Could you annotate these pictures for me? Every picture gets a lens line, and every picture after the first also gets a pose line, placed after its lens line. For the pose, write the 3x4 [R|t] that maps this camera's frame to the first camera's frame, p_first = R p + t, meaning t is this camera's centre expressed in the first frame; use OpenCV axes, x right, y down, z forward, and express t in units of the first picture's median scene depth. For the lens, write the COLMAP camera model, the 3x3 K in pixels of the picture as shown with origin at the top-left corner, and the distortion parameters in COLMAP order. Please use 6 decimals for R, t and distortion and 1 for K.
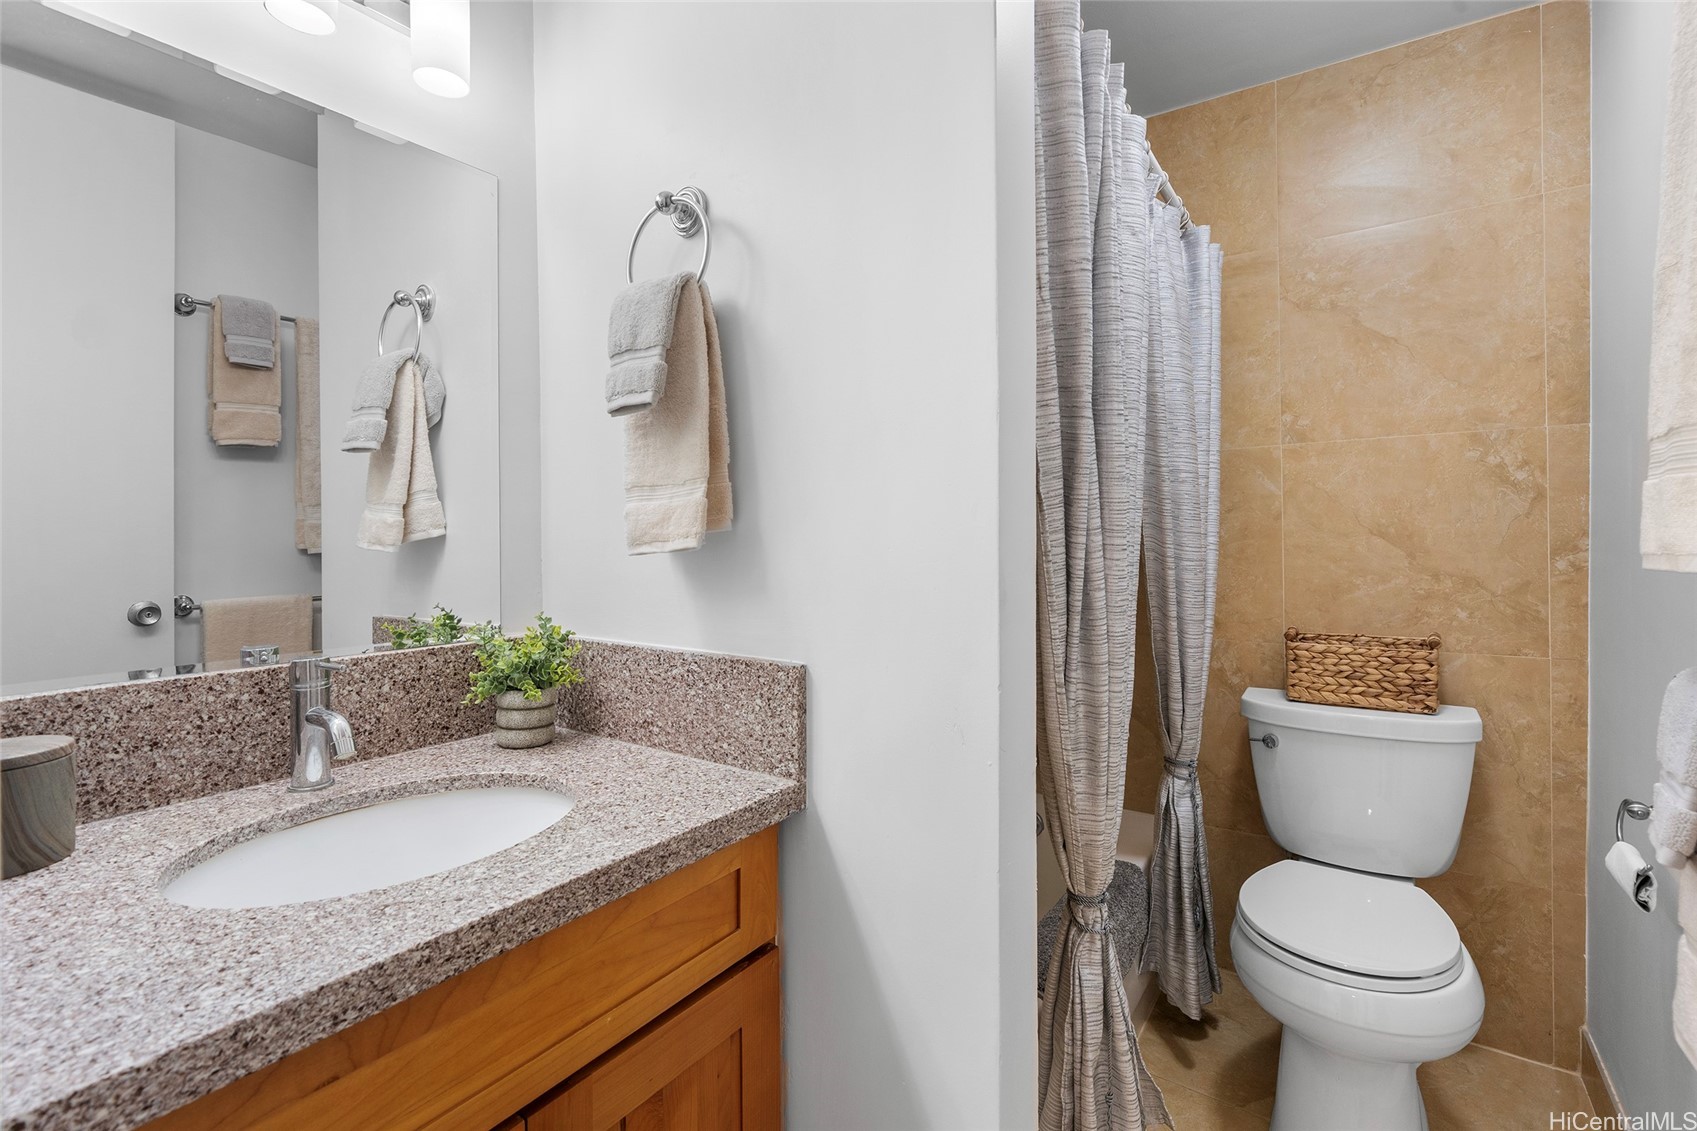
lens RADIAL K [[731.7, 0, 891.5], [0, 731.7, 533.5], [0, 0, 1]] dist [0.000130, 0.000442]
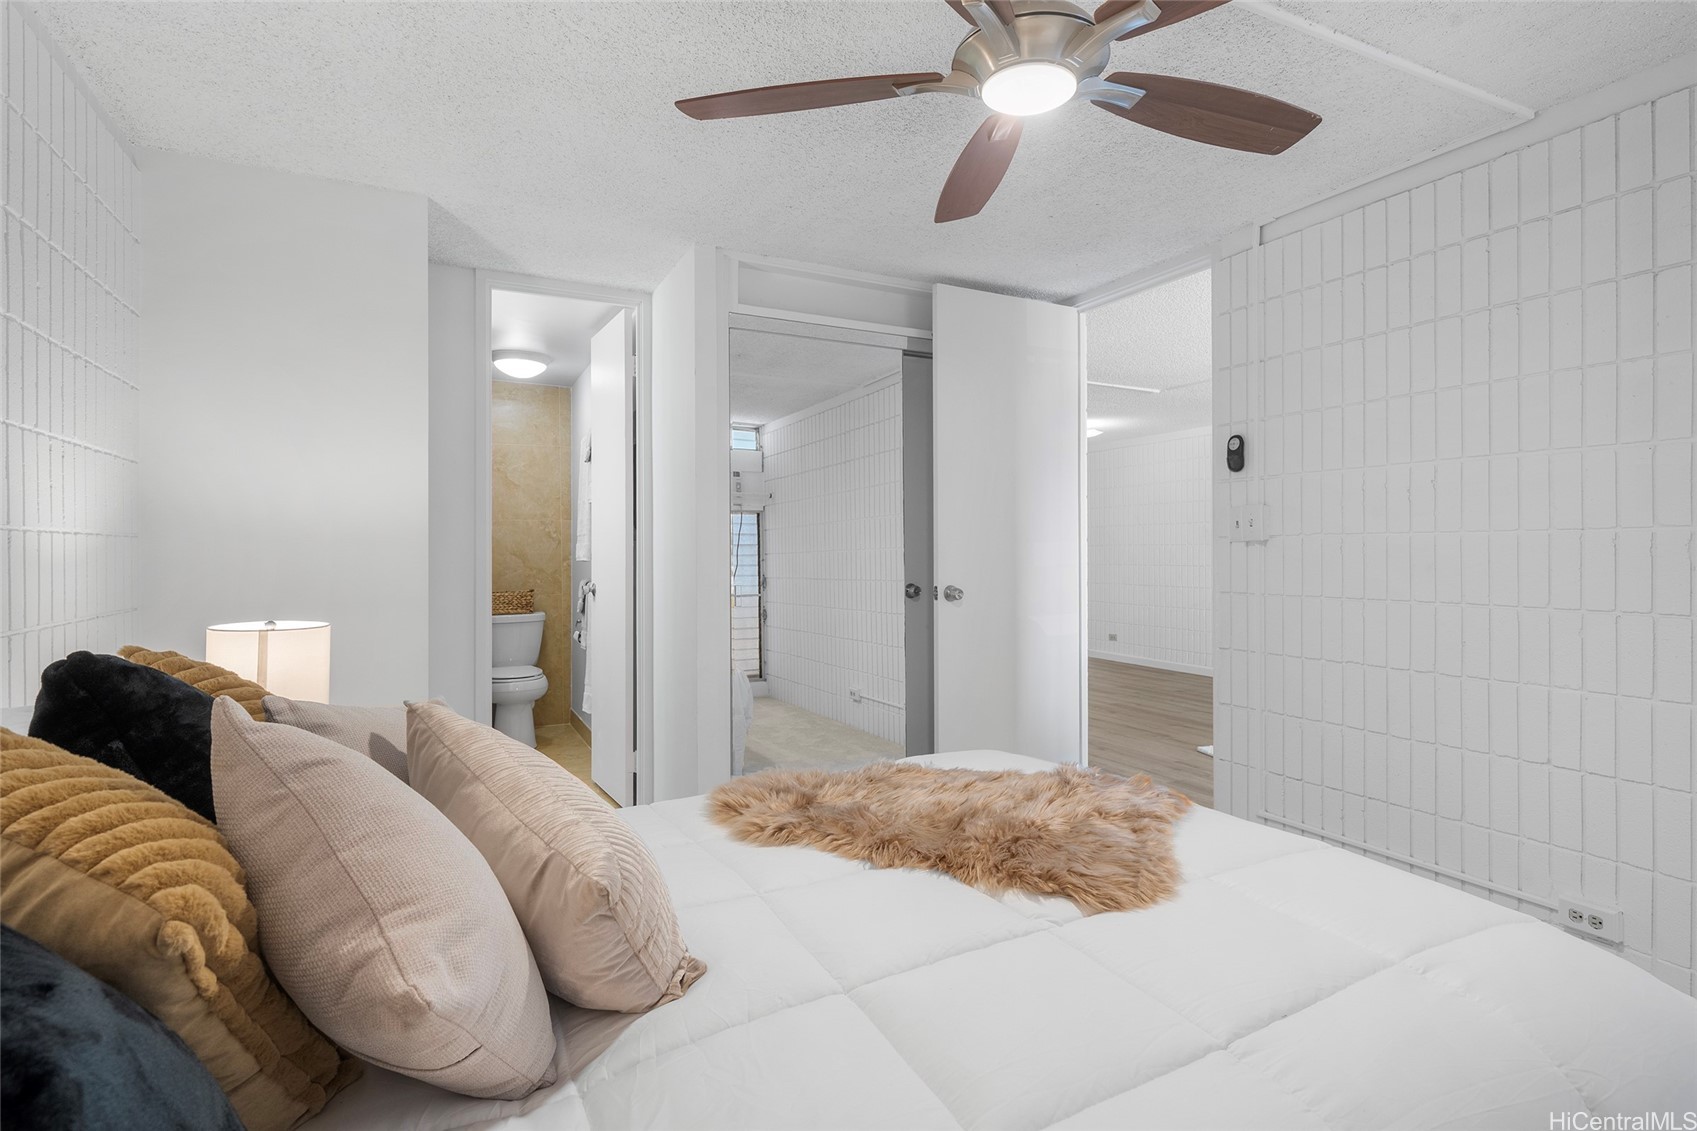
lens RADIAL K [[788.8, 0, 846.8], [0, 788.8, 560.4], [0, 0, 1]] dist [0.000053, 0.000063]
pose [[0.458838, 0.000397, 0.888520, -1.531041], [0.004352, 0.999987, -0.002694, 0.040572], [-0.888509, 0.005103, 0.458831, -1.622120]]
